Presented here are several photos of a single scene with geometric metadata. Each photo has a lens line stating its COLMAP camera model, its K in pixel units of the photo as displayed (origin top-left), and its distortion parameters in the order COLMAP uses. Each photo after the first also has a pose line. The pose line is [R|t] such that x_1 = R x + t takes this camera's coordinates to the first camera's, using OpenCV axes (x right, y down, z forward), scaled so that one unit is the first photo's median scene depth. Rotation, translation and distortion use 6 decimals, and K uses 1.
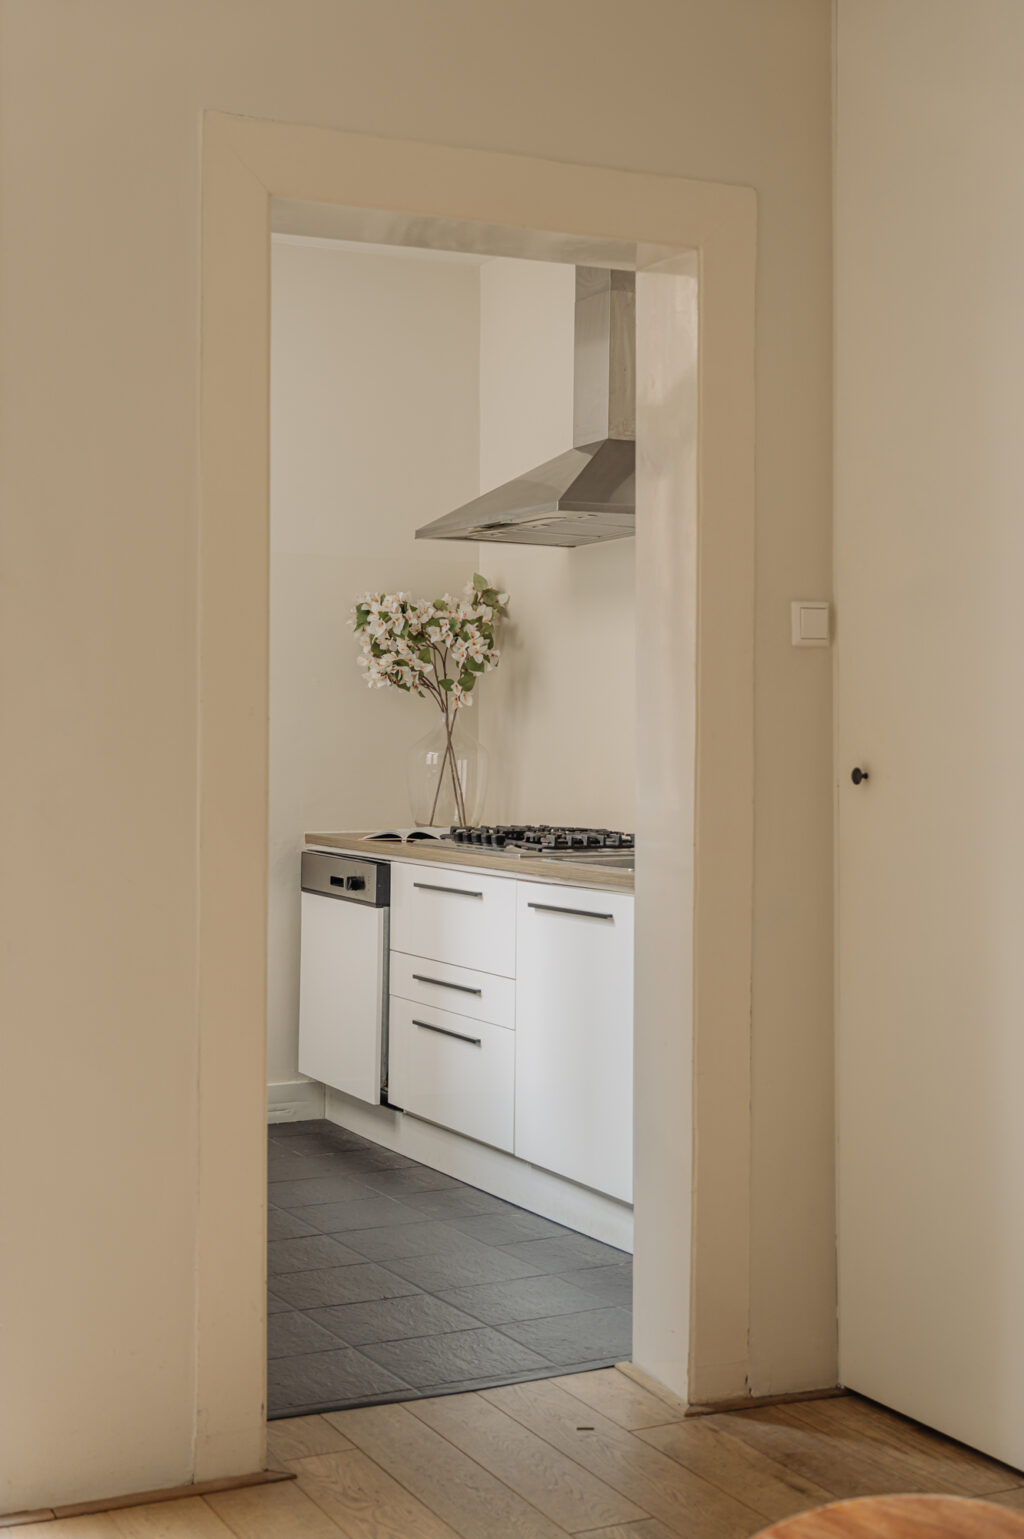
lens RADIAL K [[2032.2, 0, 505.3], [0, 2032.2, 681.2], [0, 0, 1]] dist [-0.002203, -0.018209]
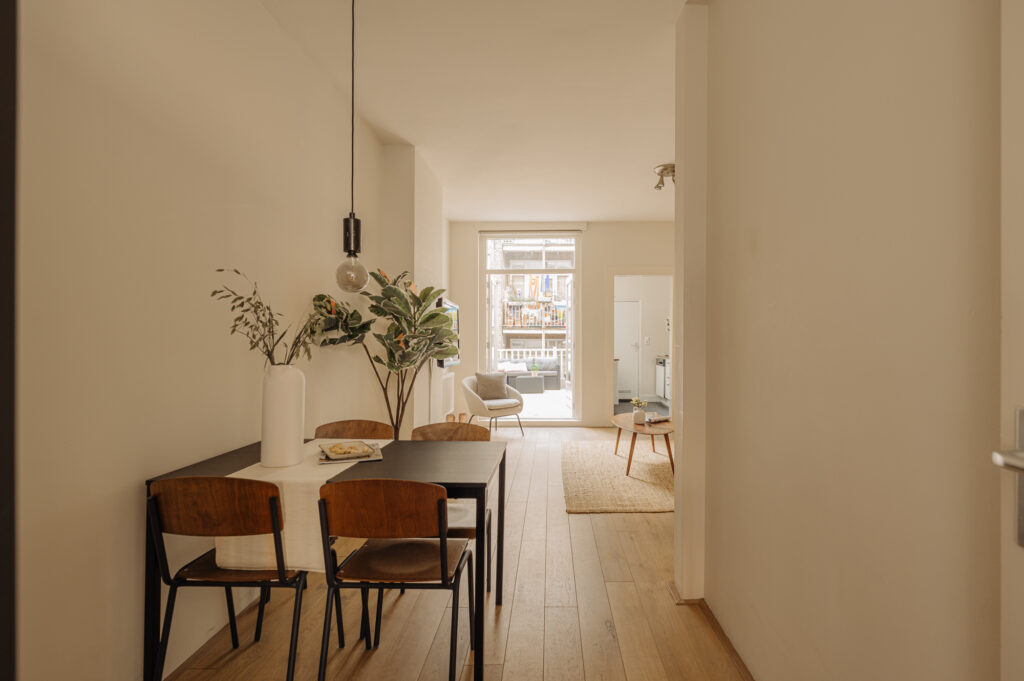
lens RADIAL K [[503.6, 0, 558.9], [0, 503.6, 339.5], [0, 0, 1]] dist [0.000328, 0.000058]
pose [[0.896253, -0.001400, -0.443542, 0.322191], [0.013578, 0.999613, 0.024280, -0.015032], [0.443336, -0.027783, 0.895925, -0.514169]]
